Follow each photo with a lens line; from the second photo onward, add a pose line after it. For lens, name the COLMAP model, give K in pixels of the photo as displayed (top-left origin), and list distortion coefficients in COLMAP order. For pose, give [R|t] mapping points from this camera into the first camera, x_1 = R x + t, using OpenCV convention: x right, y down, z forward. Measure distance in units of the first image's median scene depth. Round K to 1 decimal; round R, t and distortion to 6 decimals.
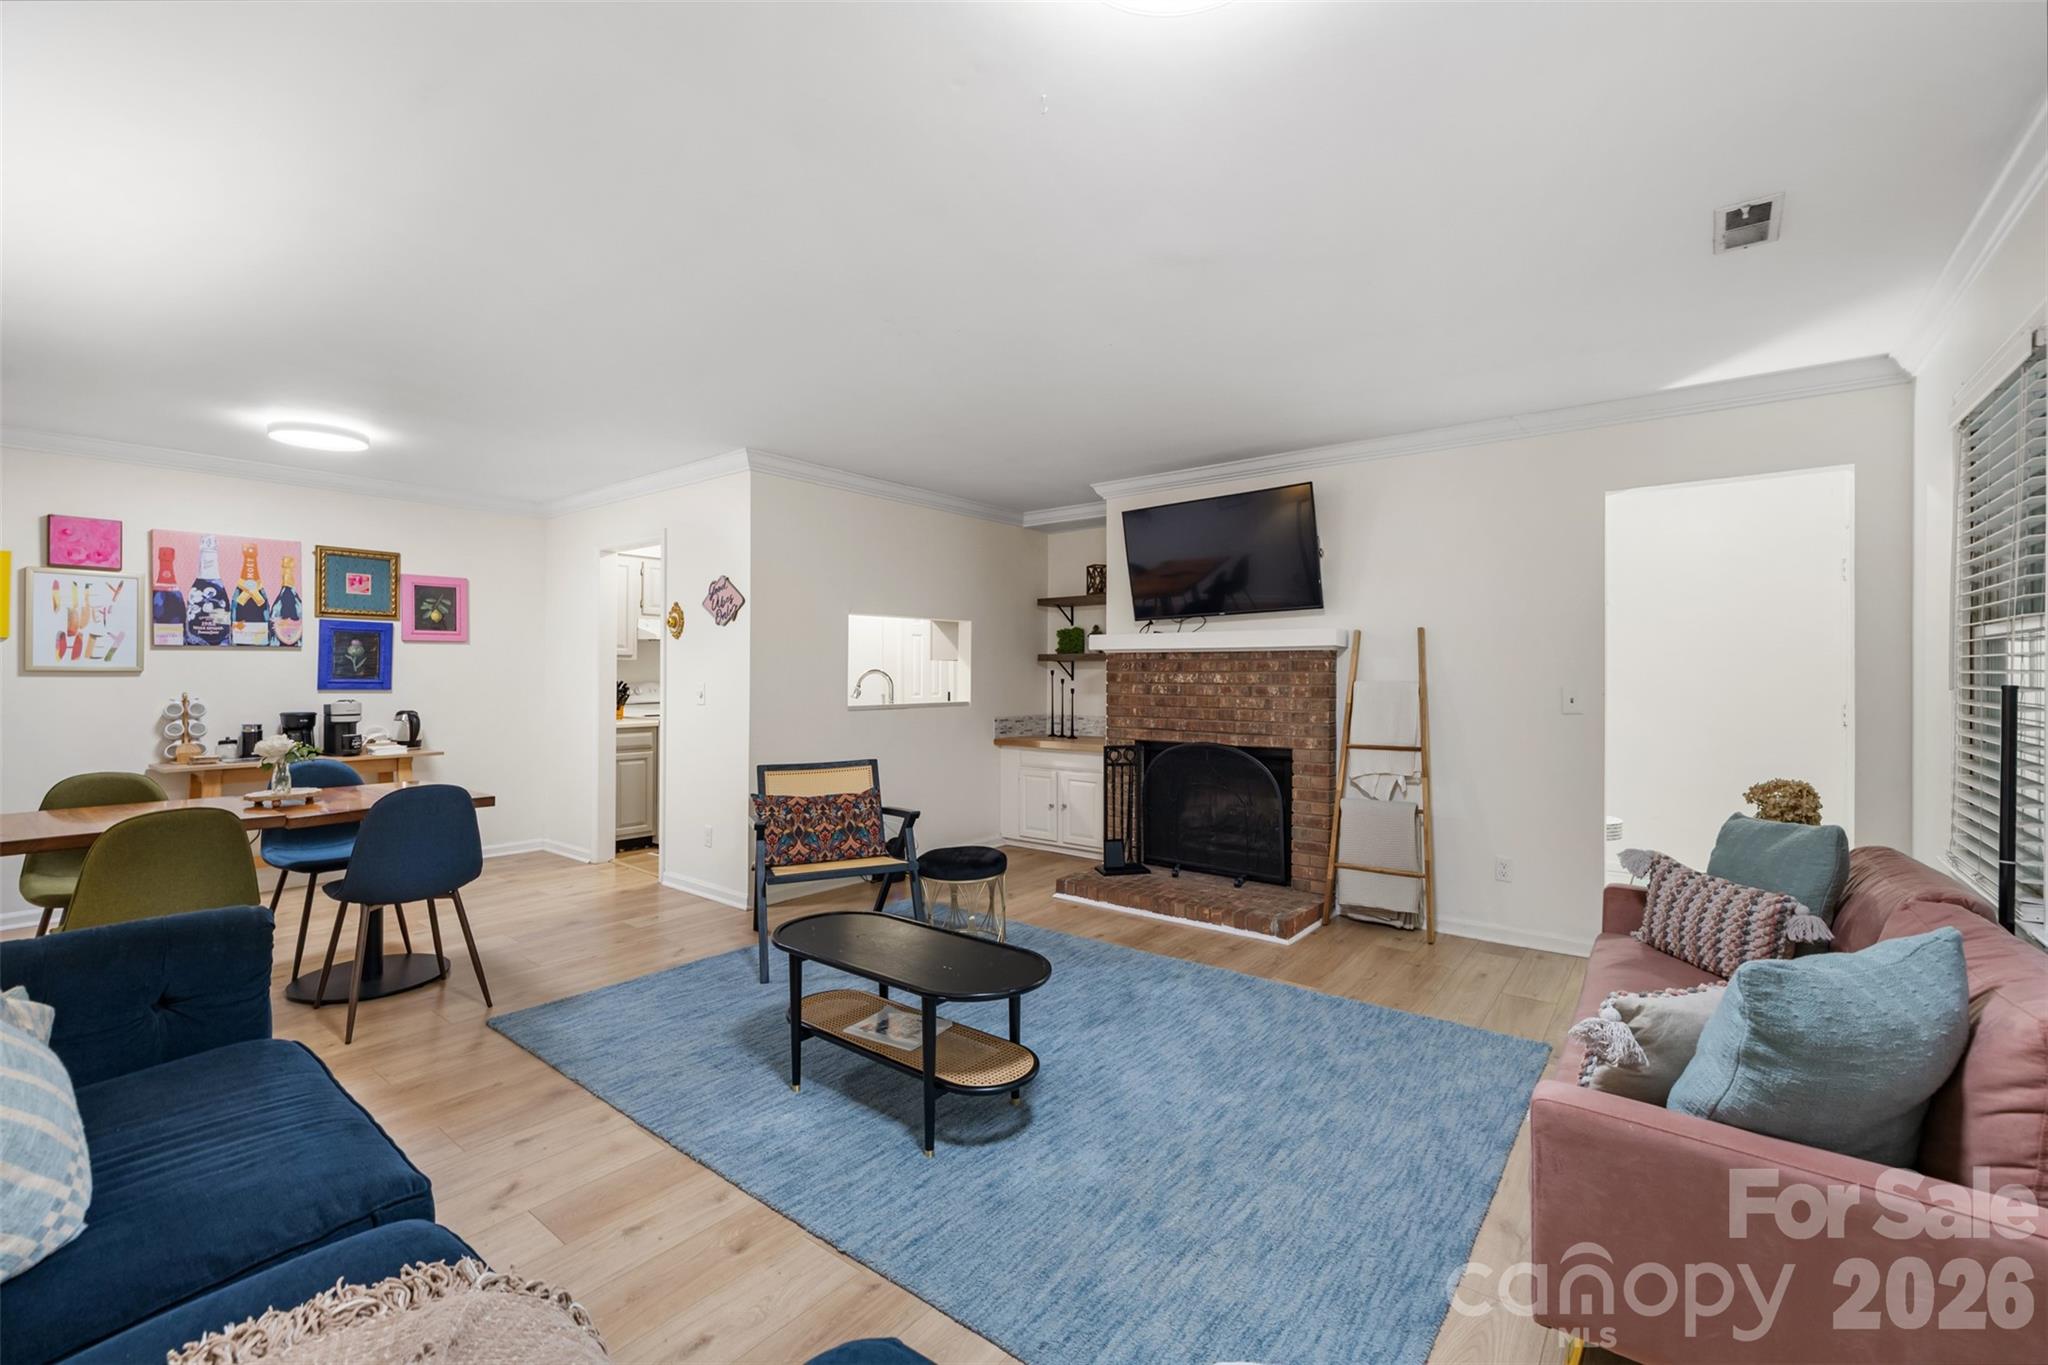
lens RADIAL K [[855.1, 0, 1024.1], [0, 855.1, 668.5], [0, 0, 1]] dist [0.001089, 0.000129]
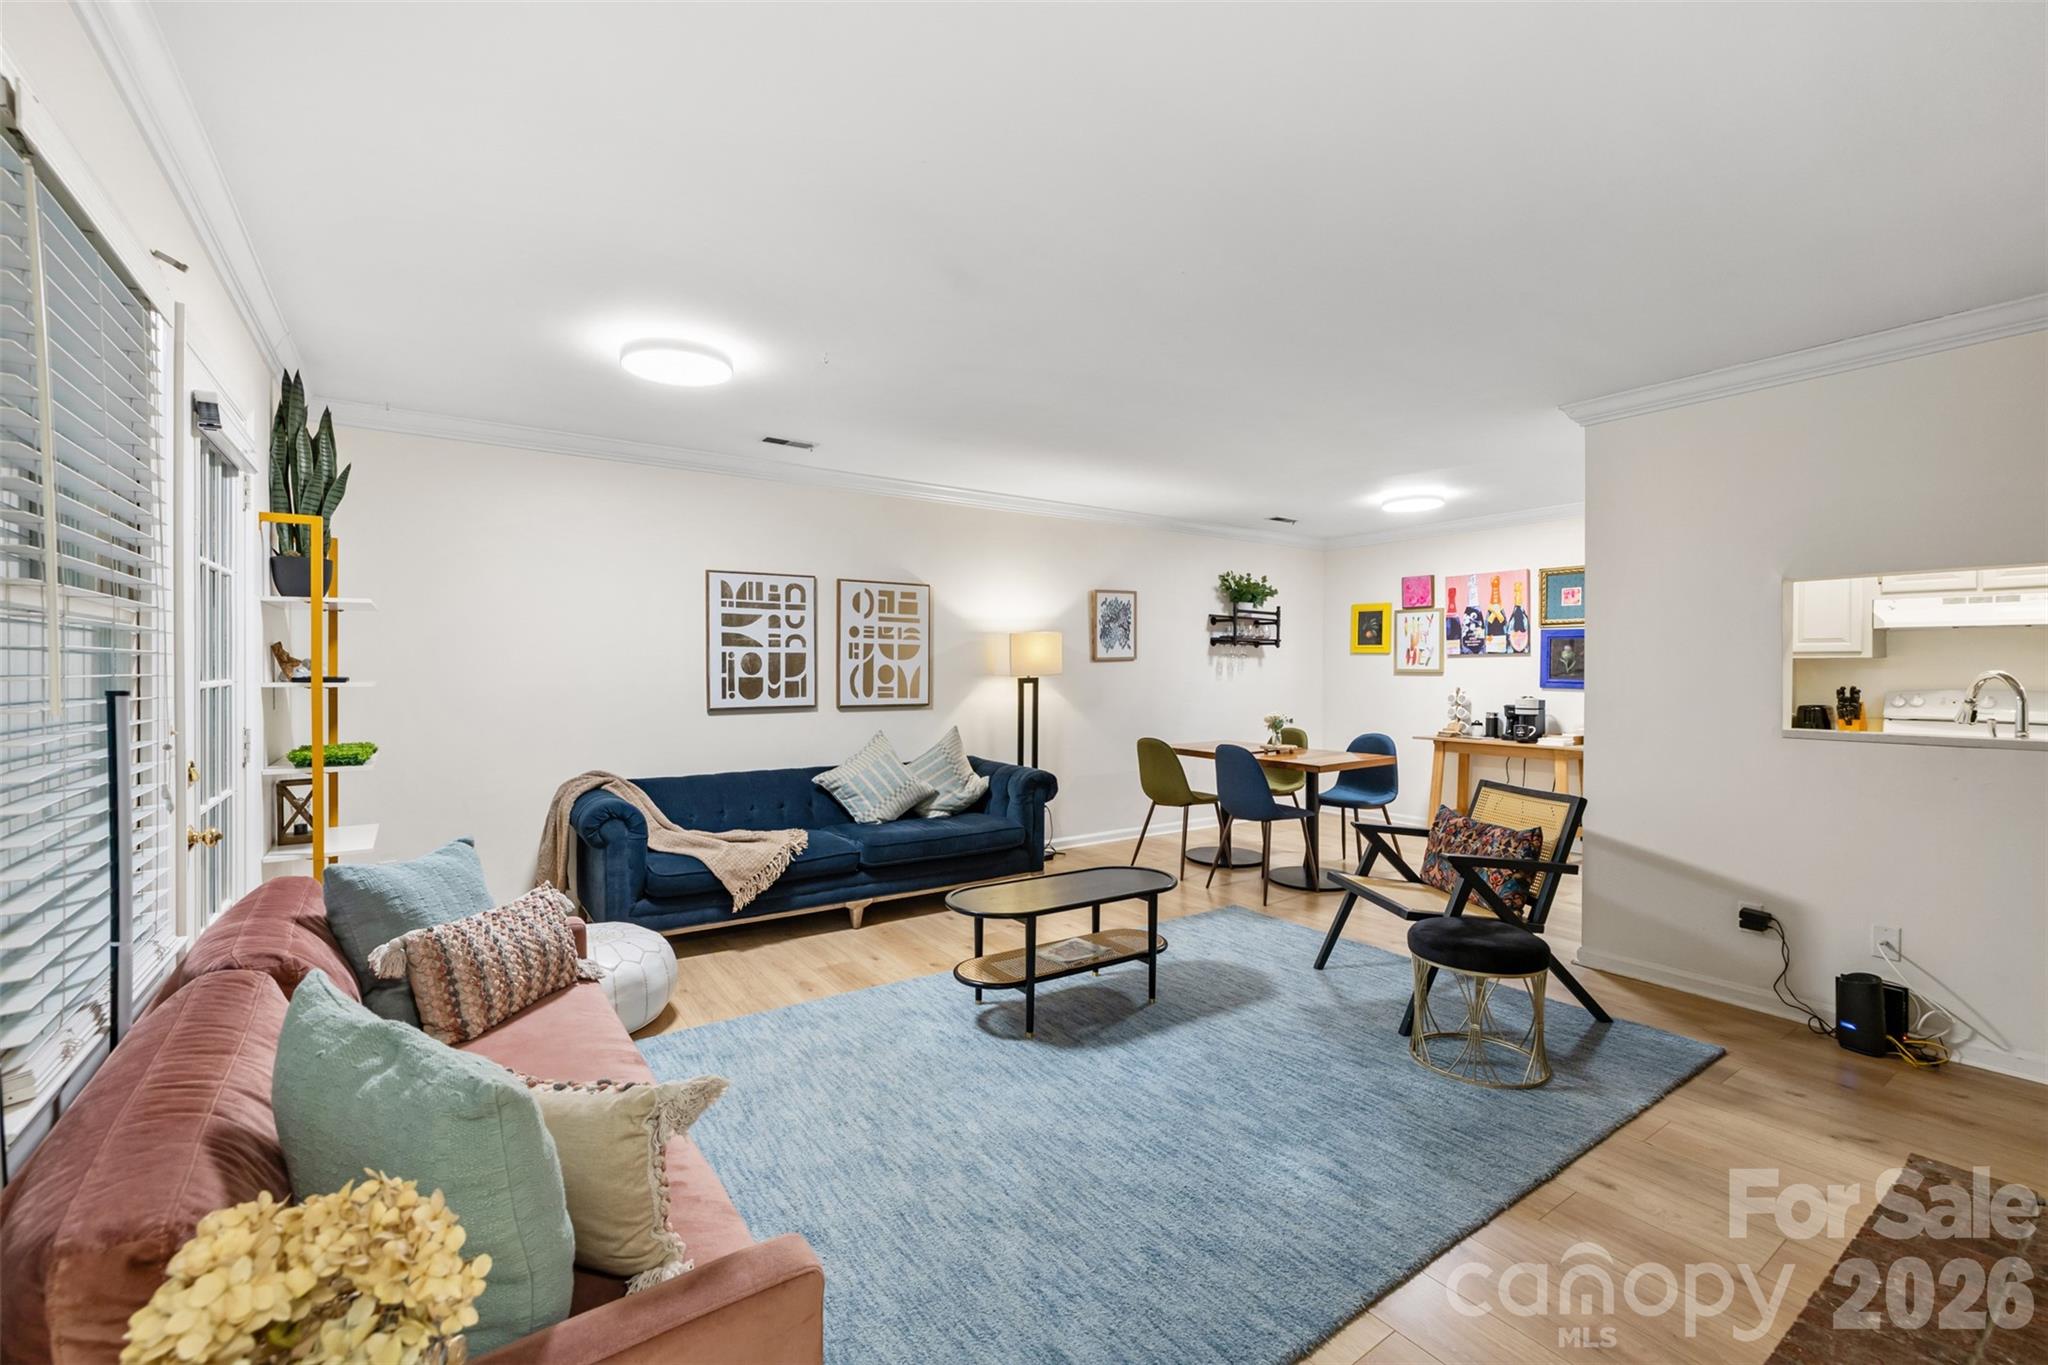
lens RADIAL K [[855.1, 0, 1024.1], [0, 855.1, 668.5], [0, 0, 1]] dist [0.001089, 0.000129]
pose [[-0.288173, -0.002606, -0.957575, 0.608061], [0.001728, 0.999993, -0.003241, -0.000129], [0.957577, -0.002588, -0.288167, 0.717315]]
